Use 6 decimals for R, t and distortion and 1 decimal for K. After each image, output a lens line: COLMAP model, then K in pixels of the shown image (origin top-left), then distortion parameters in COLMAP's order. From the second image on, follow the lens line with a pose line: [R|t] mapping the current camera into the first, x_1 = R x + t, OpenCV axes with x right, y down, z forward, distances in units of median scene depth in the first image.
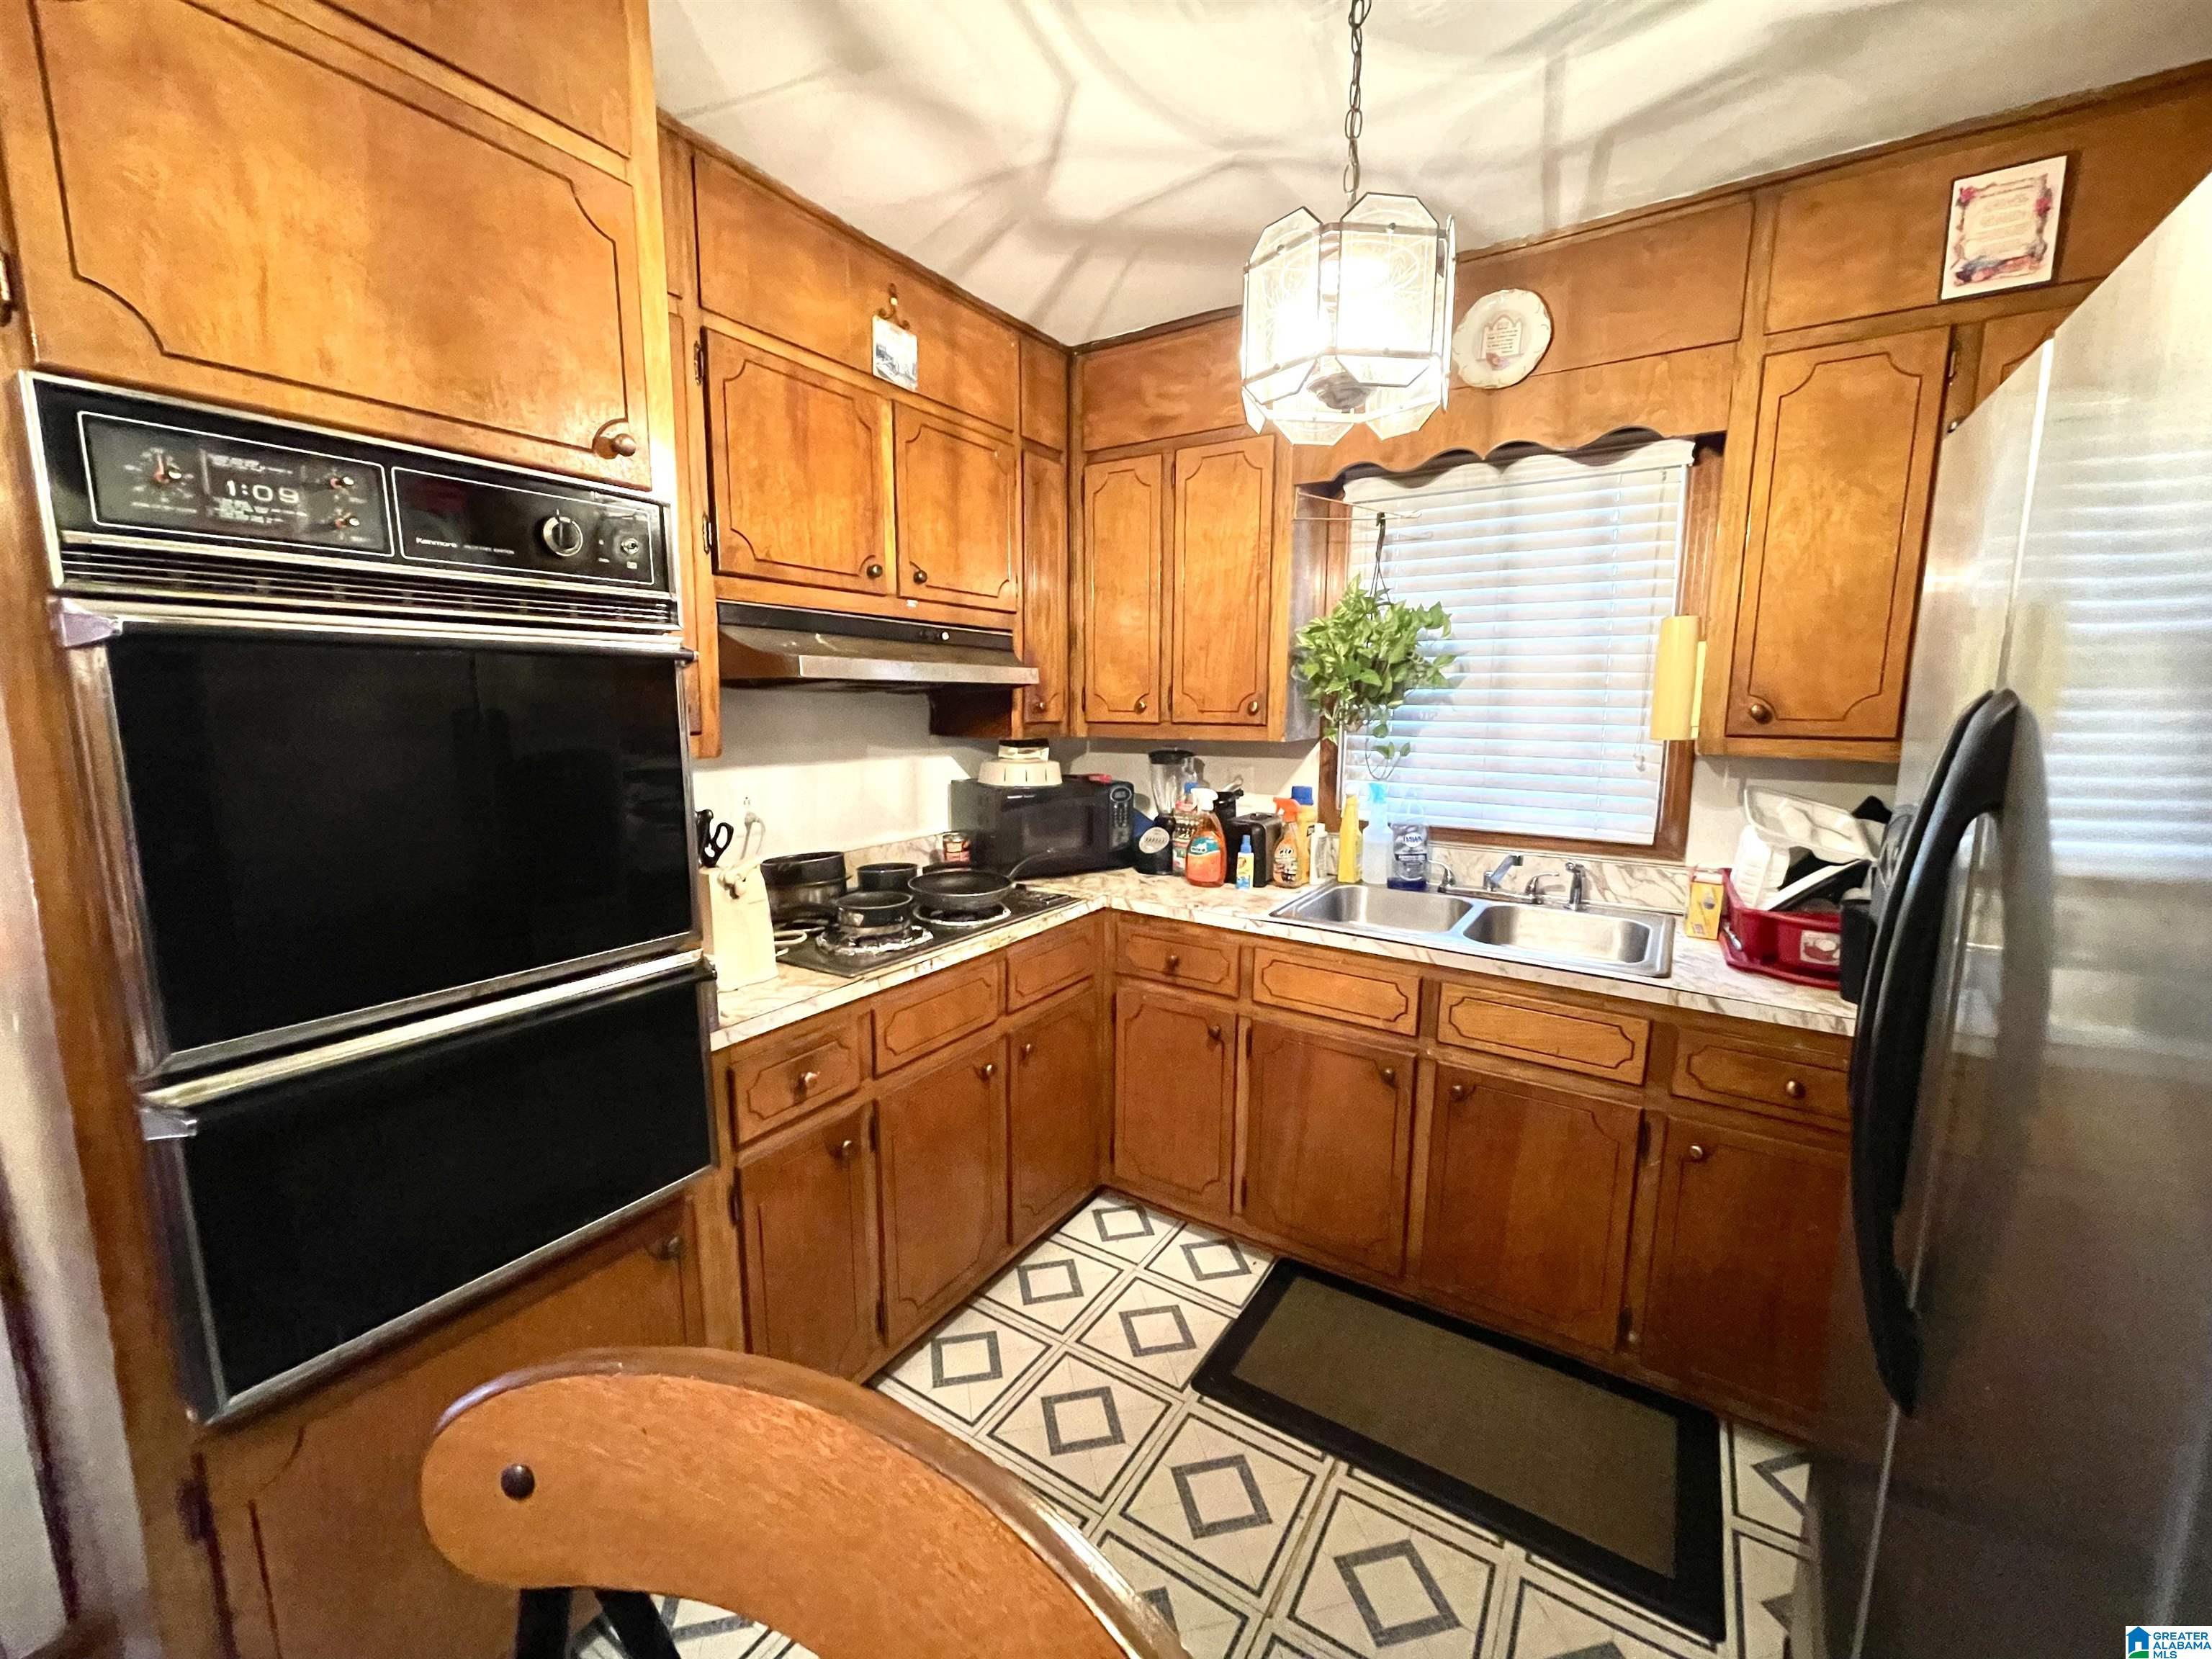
lens RADIAL K [[896.7, 0, 1098.3], [0, 896.7, 829.1], [0, 0, 1]] dist [0.000583, 0.000456]
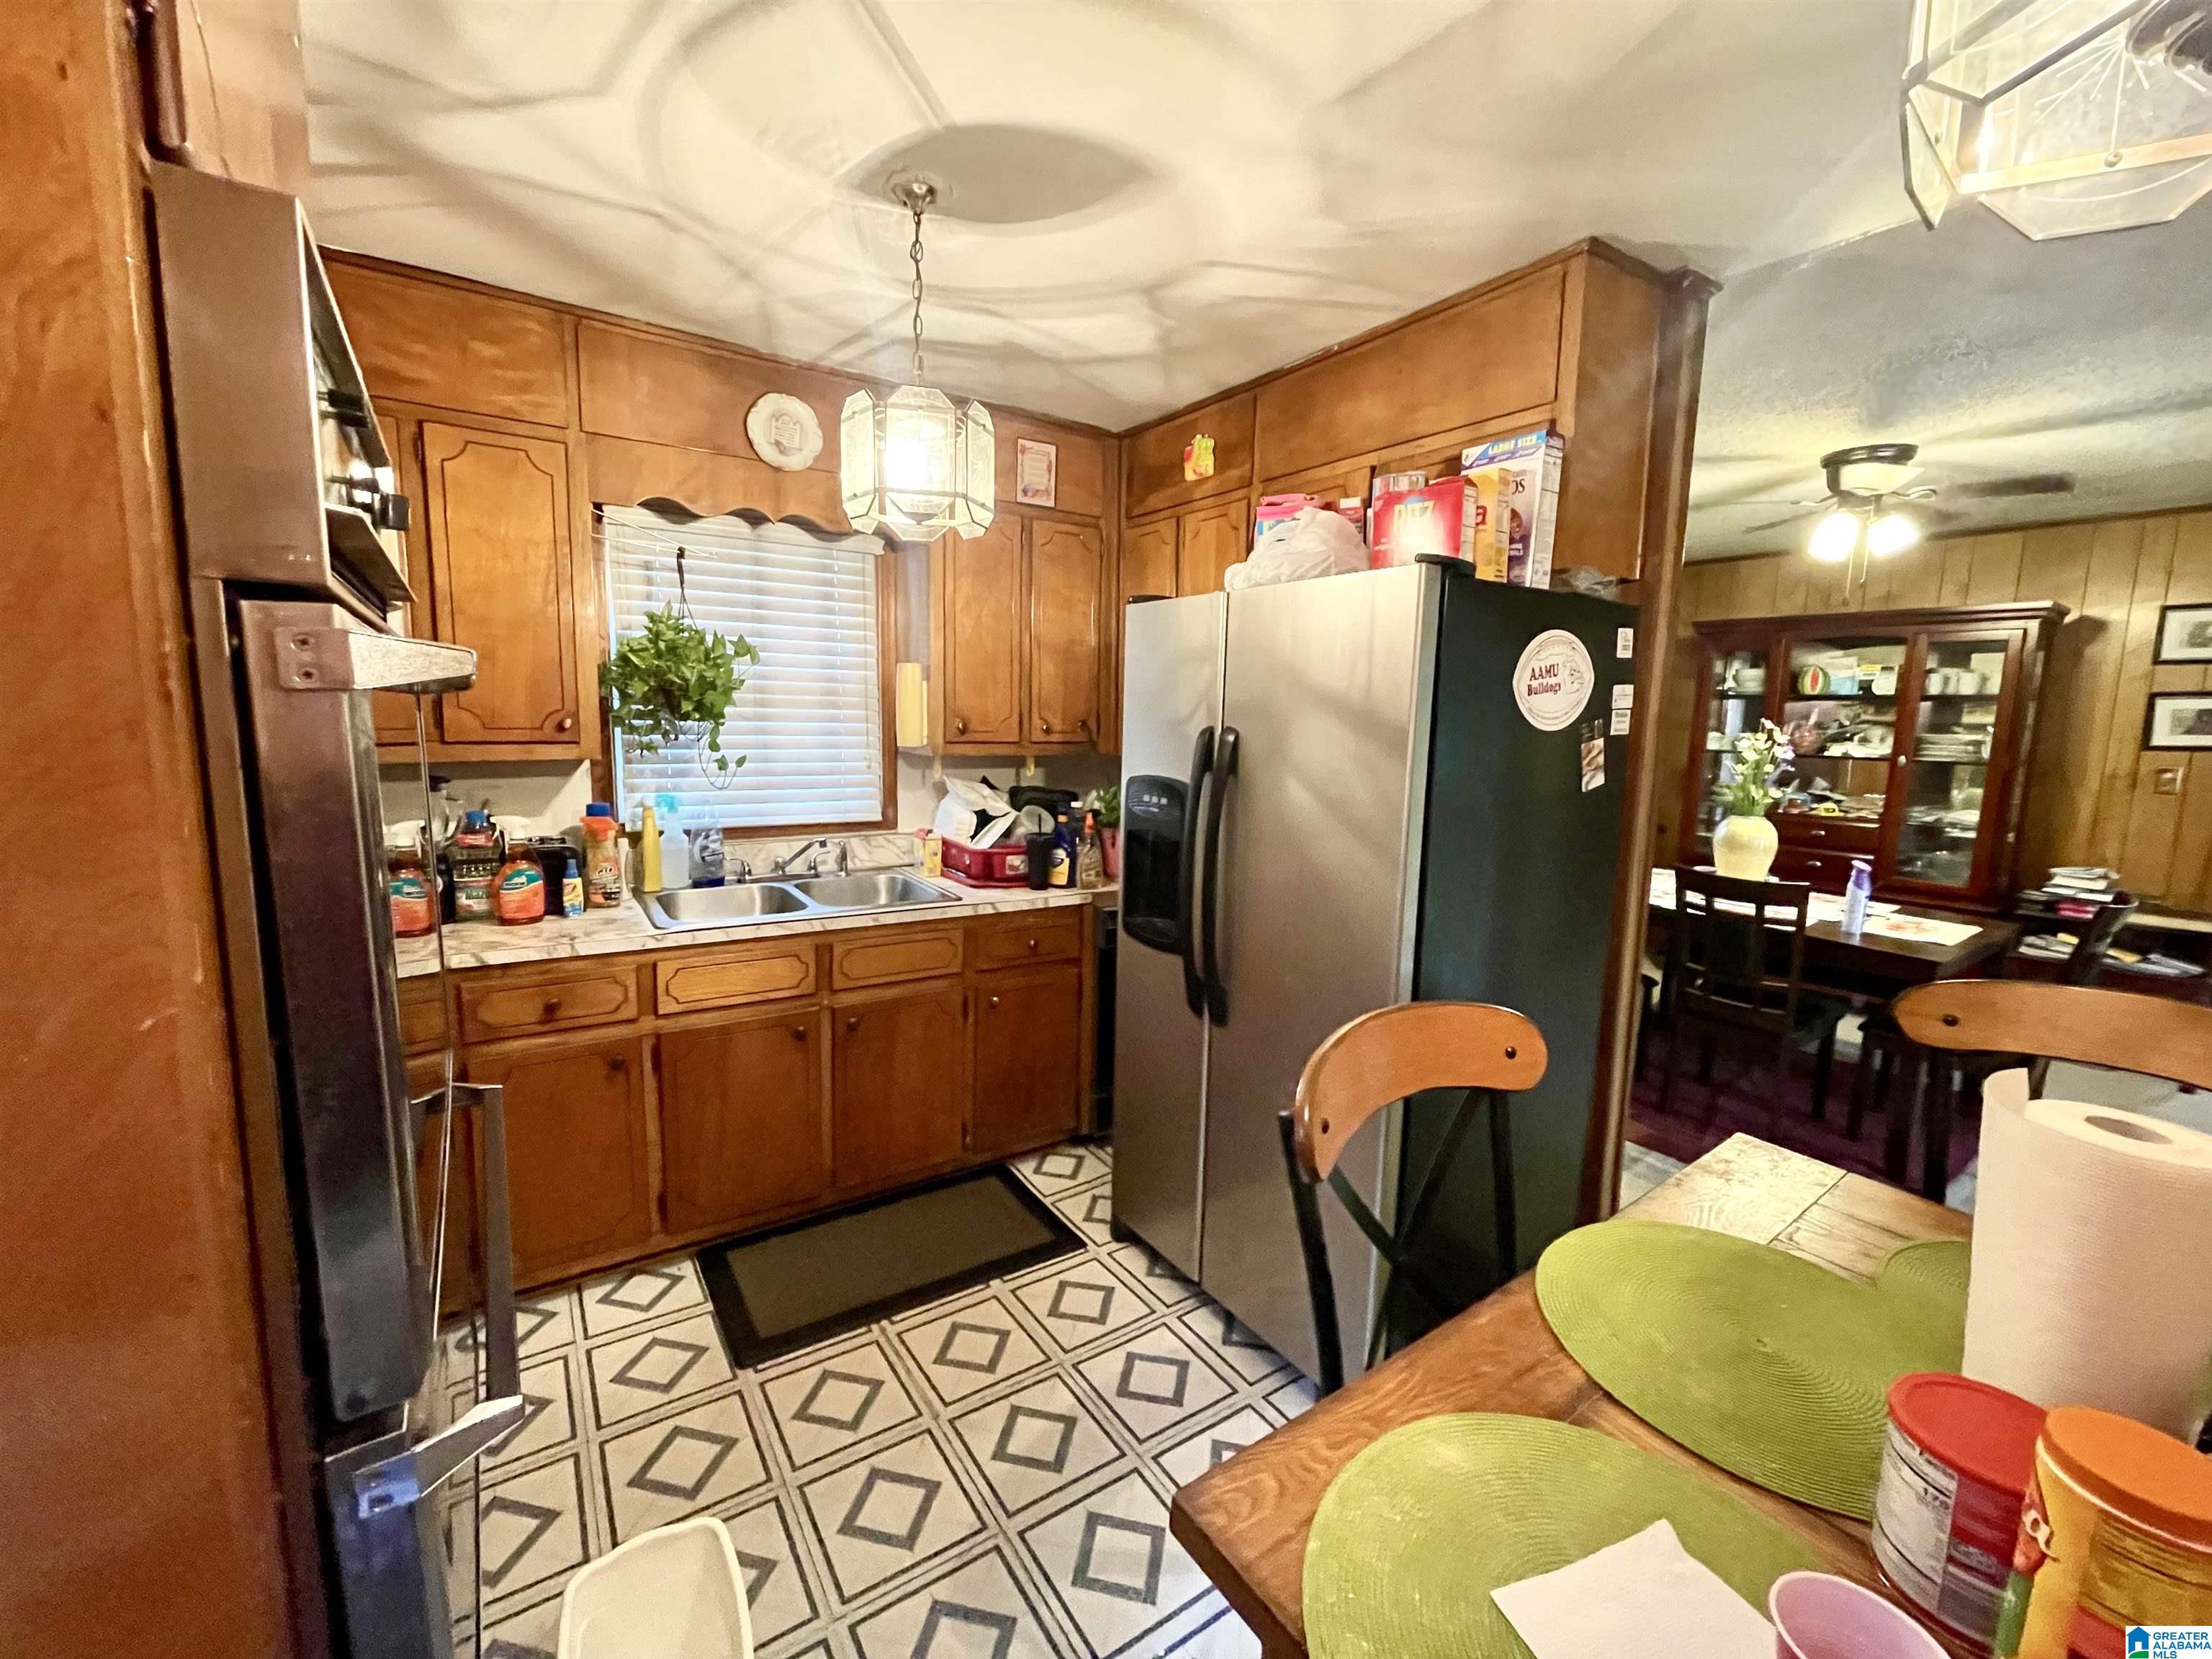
lens RADIAL K [[896.7, 0, 1100.2], [0, 896.7, 831.9], [0, 0, 1]] dist [0.000583, 0.000456]
pose [[0.395158, -0.118486, 0.910940, -0.587637], [0.115683, 0.990171, 0.078609, -0.039277], [-0.911300, 0.074317, 0.404980, 0.129277]]
